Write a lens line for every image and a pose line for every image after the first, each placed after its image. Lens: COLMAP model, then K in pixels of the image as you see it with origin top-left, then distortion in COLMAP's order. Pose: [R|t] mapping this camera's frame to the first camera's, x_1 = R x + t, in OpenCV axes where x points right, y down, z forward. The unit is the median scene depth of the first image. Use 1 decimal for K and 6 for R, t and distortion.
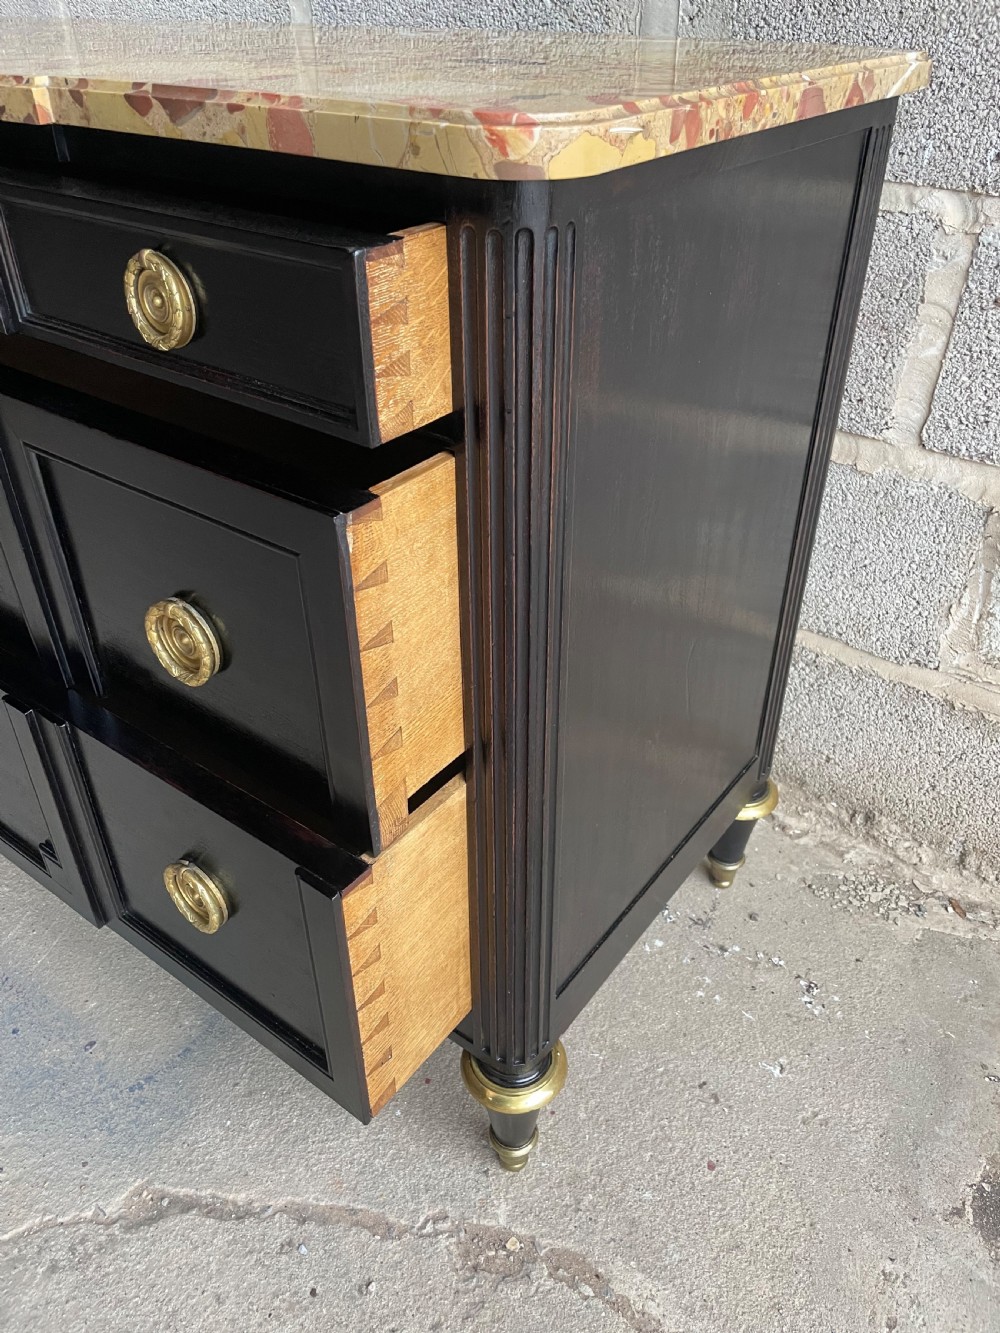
lens RADIAL K [[1033.8, 0, 495.0], [0, 1033.8, 660.7], [0, 0, 1]] dist [0.079191, -0.123683]
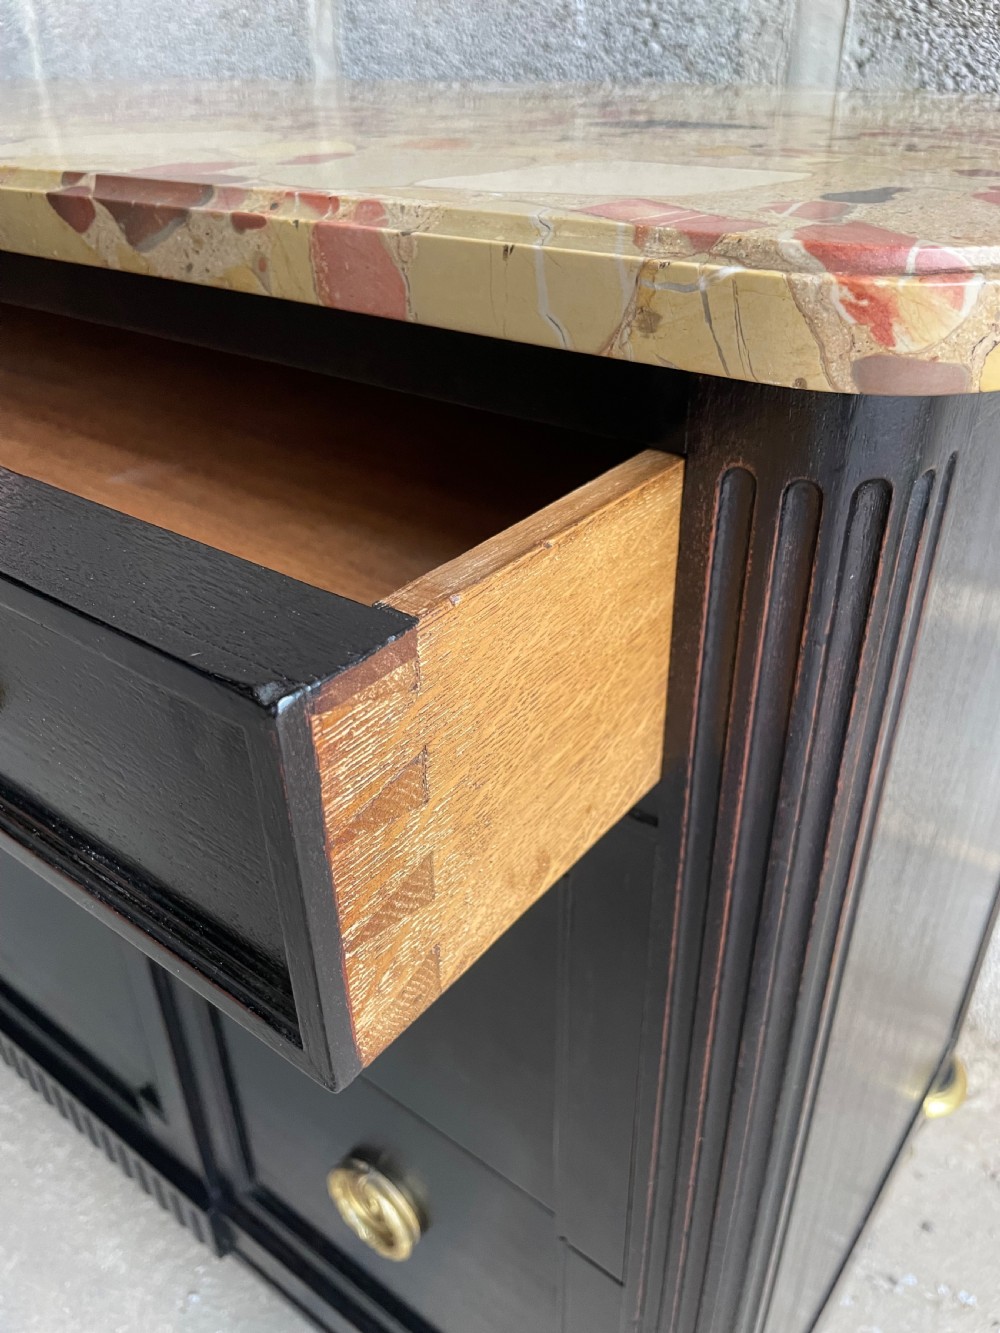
lens RADIAL K [[1033.8, 0, 482.4], [0, 1033.8, 690.8], [0, 0, 1]] dist [0.079191, -0.123683]
pose [[0.999811, -0.005015, -0.018808, -0.071459], [0.004554, 0.999690, -0.024498, -0.163454], [0.018925, 0.024408, 0.999523, 0.283848]]
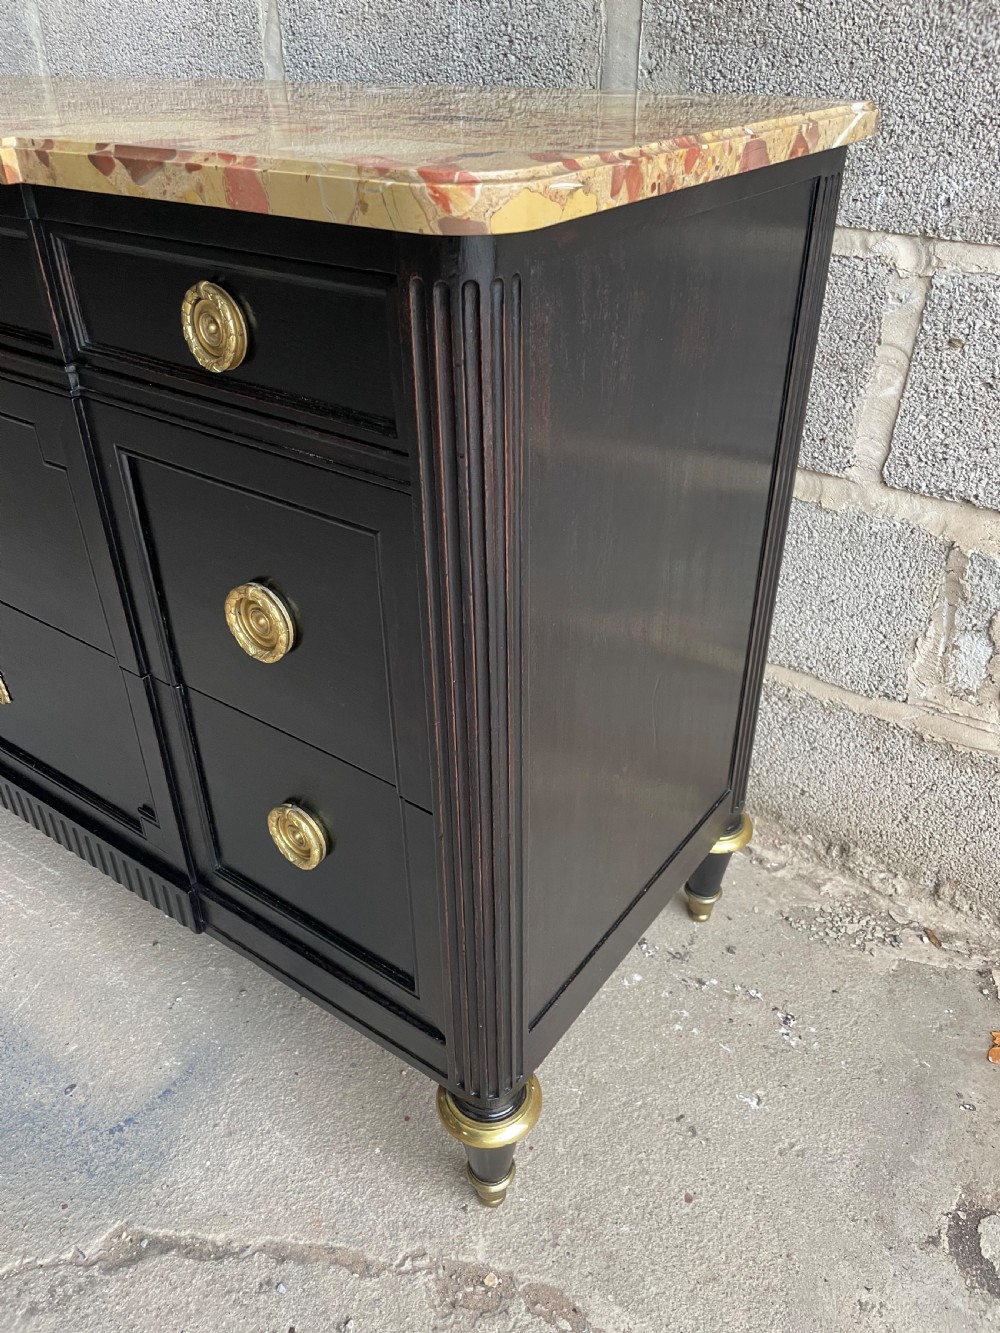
lens RADIAL K [[1033.8, 0, 493.4], [0, 1033.8, 678.1], [0, 0, 1]] dist [0.079191, -0.123683]
pose [[0.999893, -0.013446, 0.005760, 0.020838], [0.013570, 0.999665, -0.022050, 0.002687], [-0.005462, 0.022125, 0.999740, -0.015885]]
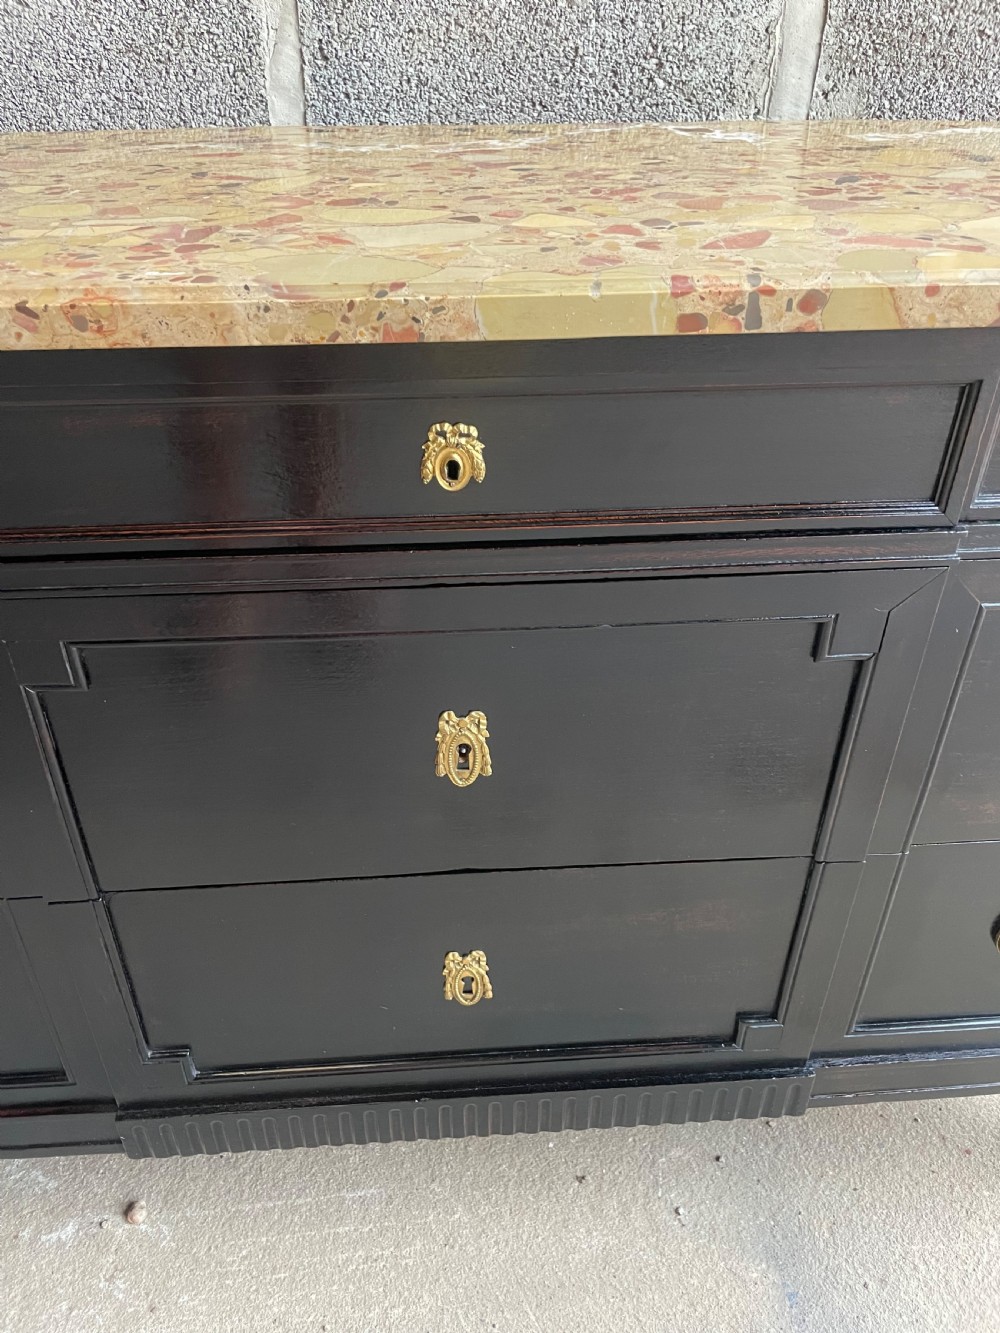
lens RADIAL K [[1033.8, 0, 494.5], [0, 1033.8, 667.7], [0, 0, 1]] dist [0.079191, -0.123683]
pose [[0.749287, -0.370756, 0.548734, -0.881338], [0.366115, 0.922368, 0.123280, -0.357789], [-0.551841, 0.108528, 0.826857, 0.410784]]
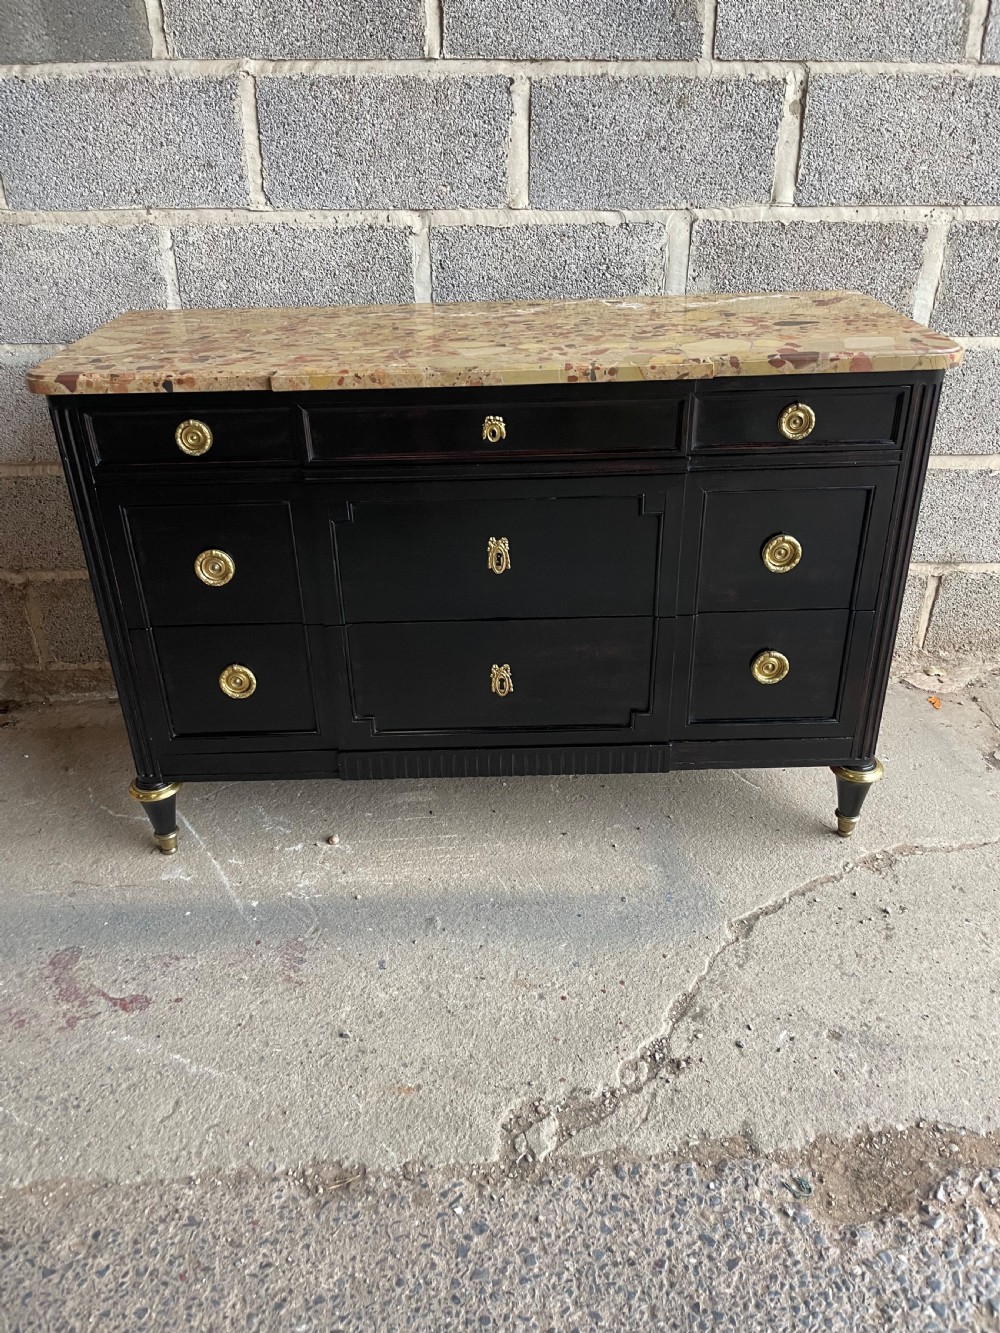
lens RADIAL K [[1033.8, 0, 497.0], [0, 1033.8, 661.5], [0, 0, 1]] dist [0.079191, -0.123683]
pose [[0.790507, -0.307302, 0.529777, -1.499546], [0.359427, 0.933160, 0.004970, -0.070761], [-0.495894, 0.186488, 0.848122, -0.413764]]
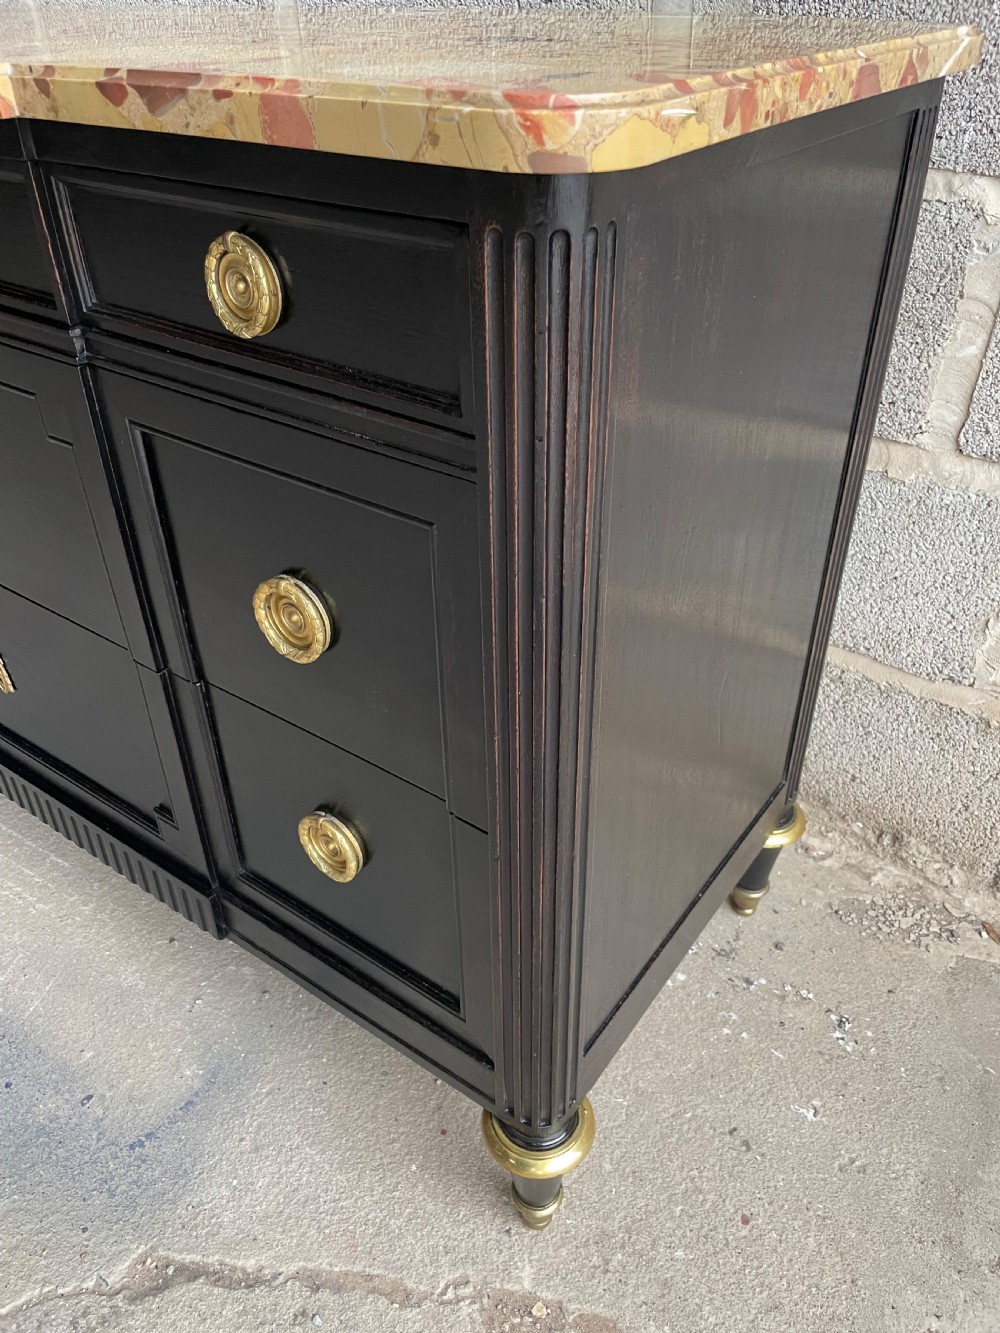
lens RADIAL K [[1033.8, 0, 491.0], [0, 1033.8, 678.5], [0, 0, 1]] dist [0.079191, -0.123683]
pose [[0.999843, -0.017137, 0.004415, -0.020895], [0.017037, 0.999618, 0.021773, -0.032655], [-0.004786, -0.021695, 0.999753, 0.066982]]
